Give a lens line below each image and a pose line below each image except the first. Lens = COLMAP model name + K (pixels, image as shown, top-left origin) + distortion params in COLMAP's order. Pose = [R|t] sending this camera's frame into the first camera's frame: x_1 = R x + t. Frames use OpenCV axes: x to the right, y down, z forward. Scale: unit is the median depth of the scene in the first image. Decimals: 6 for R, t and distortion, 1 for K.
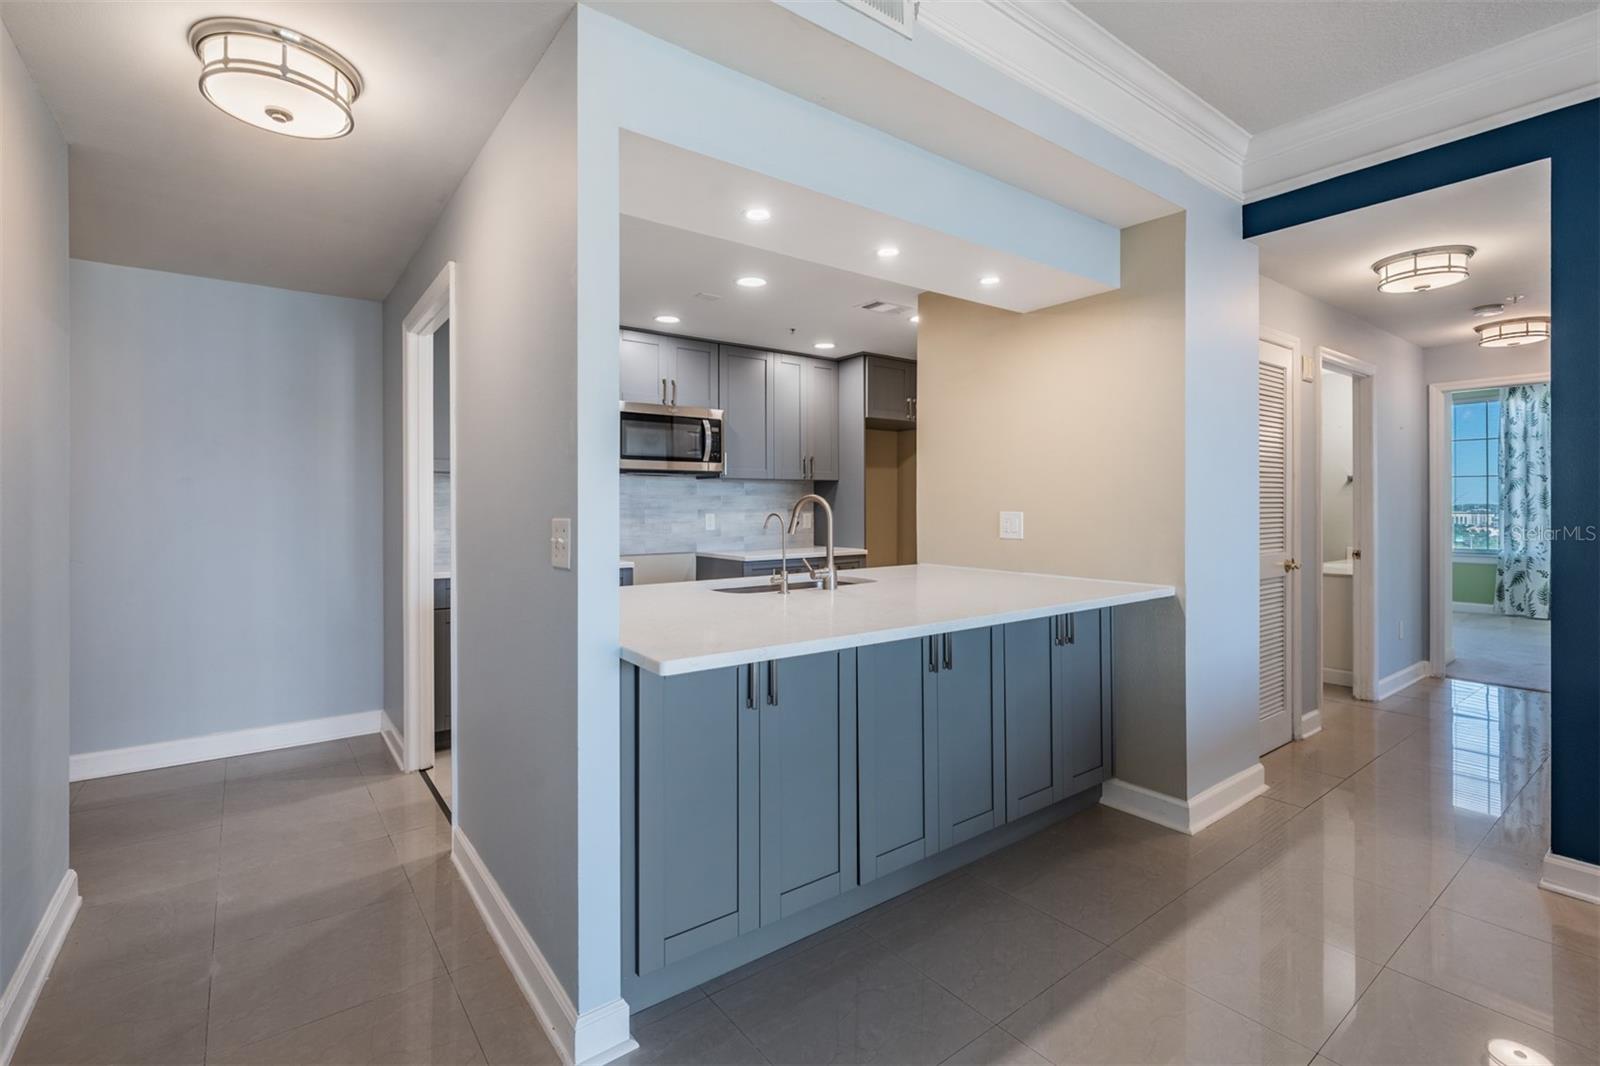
lens RADIAL K [[725.4, 0, 796.8], [0, 725.4, 498.8], [0, 0, 1]] dist [0.001339, -0.000145]
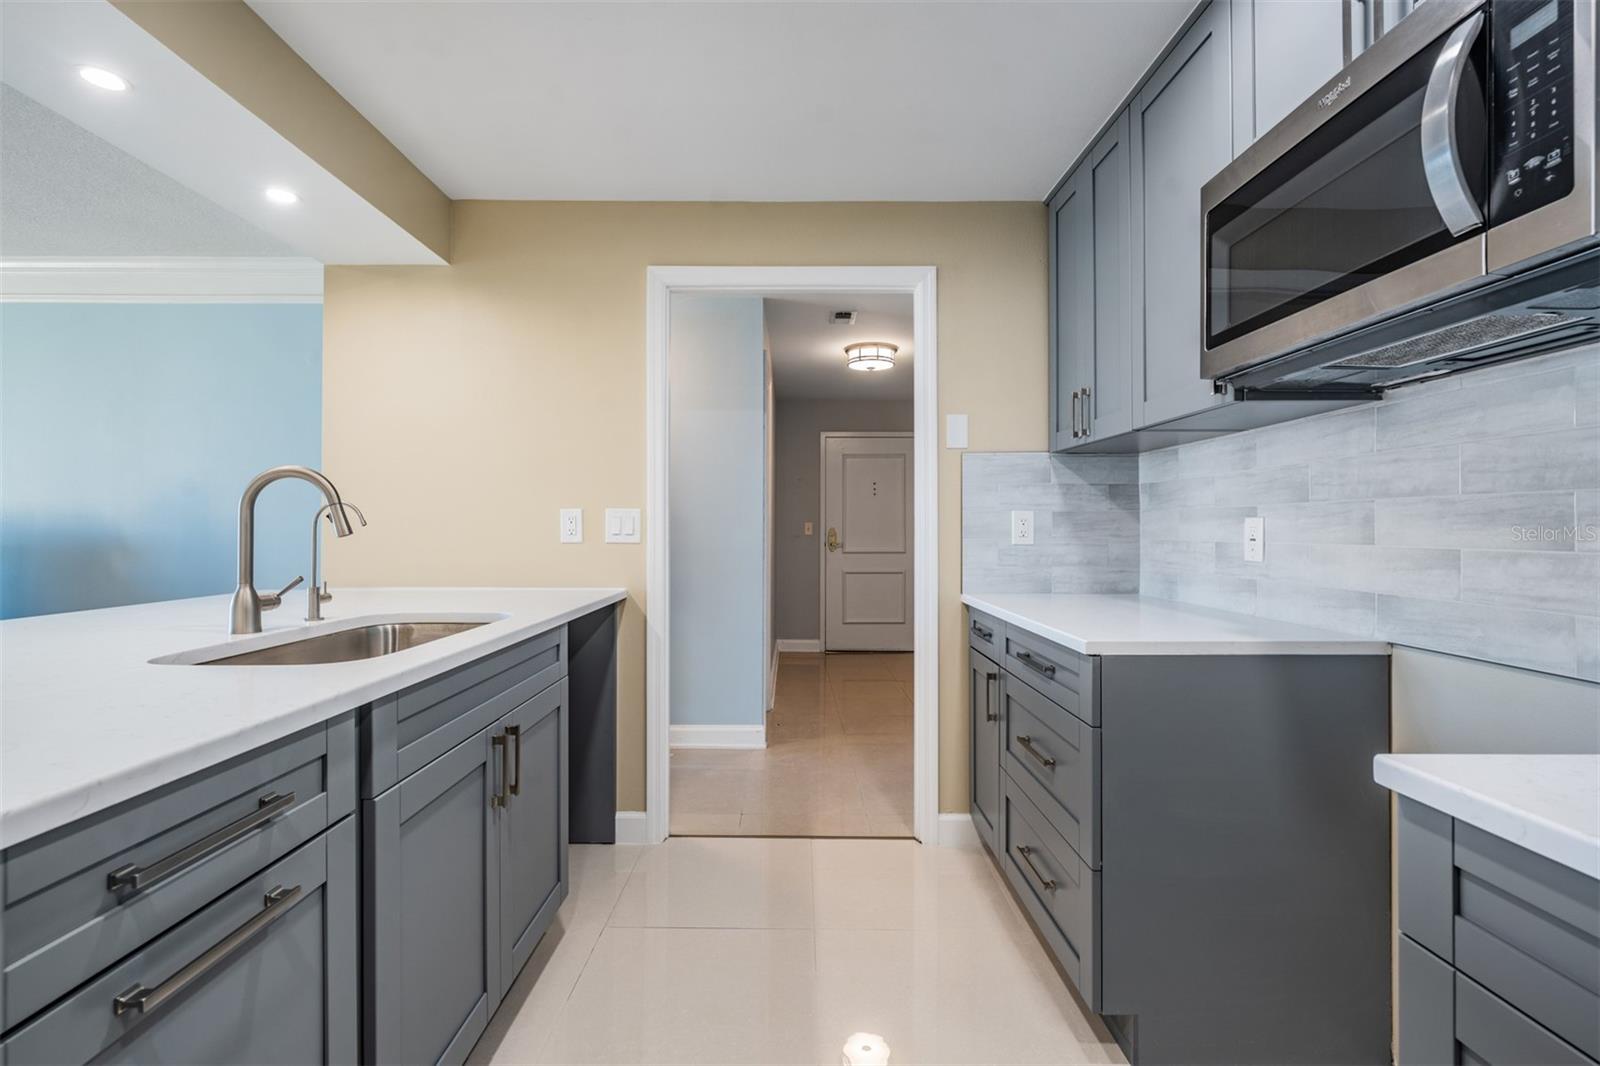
lens RADIAL K [[707.6, 0, 798.0], [0, 707.6, 527.3], [0, 0, 1]] dist [-0.000440, -0.000174]
pose [[-0.596258, -0.000966, -0.802792, 0.133922], [0.005413, 0.999972, -0.005223, 0.027823], [0.802775, -0.007460, -0.596236, 0.970539]]
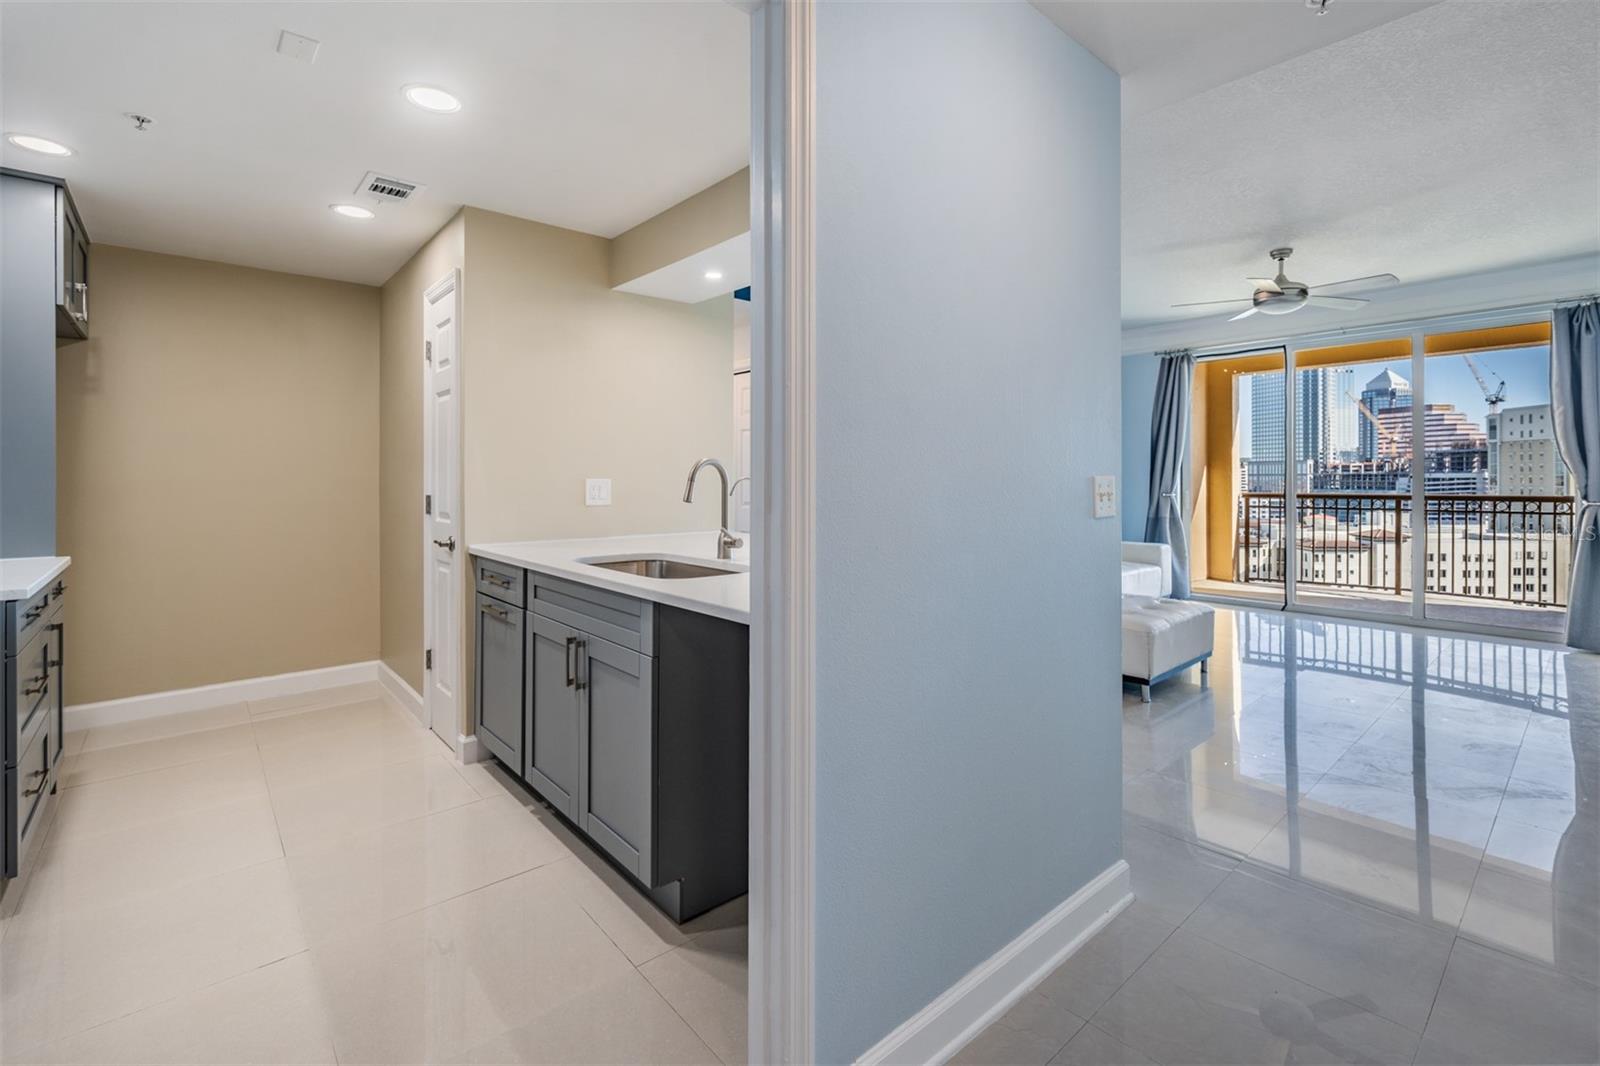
lens RADIAL K [[715.2, 0, 806.3], [0, 715.2, 481.4], [0, 0, 1]] dist [-0.000595, 0.000061]
pose [[-0.077867, -0.001042, 0.996963, -0.519800], [-0.006032, 0.999982, 0.000574, 0.013591], [-0.996946, -0.005968, -0.077872, 0.560829]]
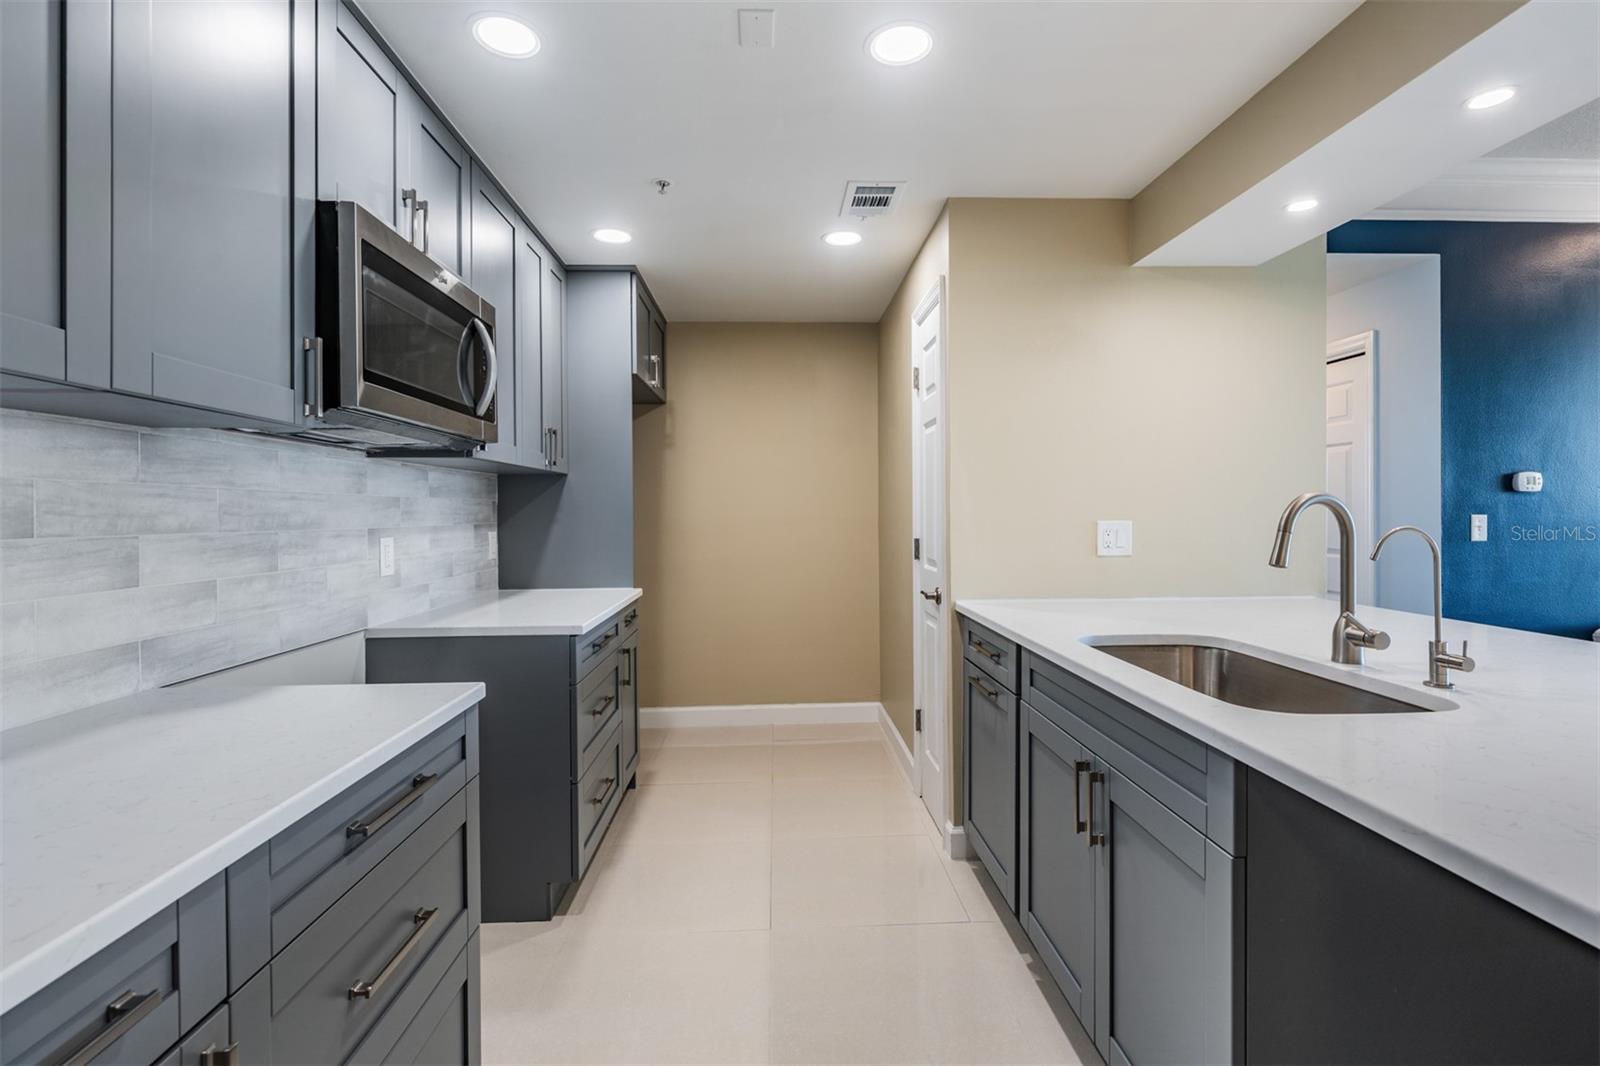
lens RADIAL K [[728.2, 0, 800.9], [0, 728.2, 517.1], [0, 0, 1]] dist [-0.000088, -0.000160]
pose [[0.562897, -0.007773, 0.826490, -0.378605], [0.001116, 0.999962, 0.008644, 0.004937], [-0.826526, -0.003943, 0.562884, 0.598825]]
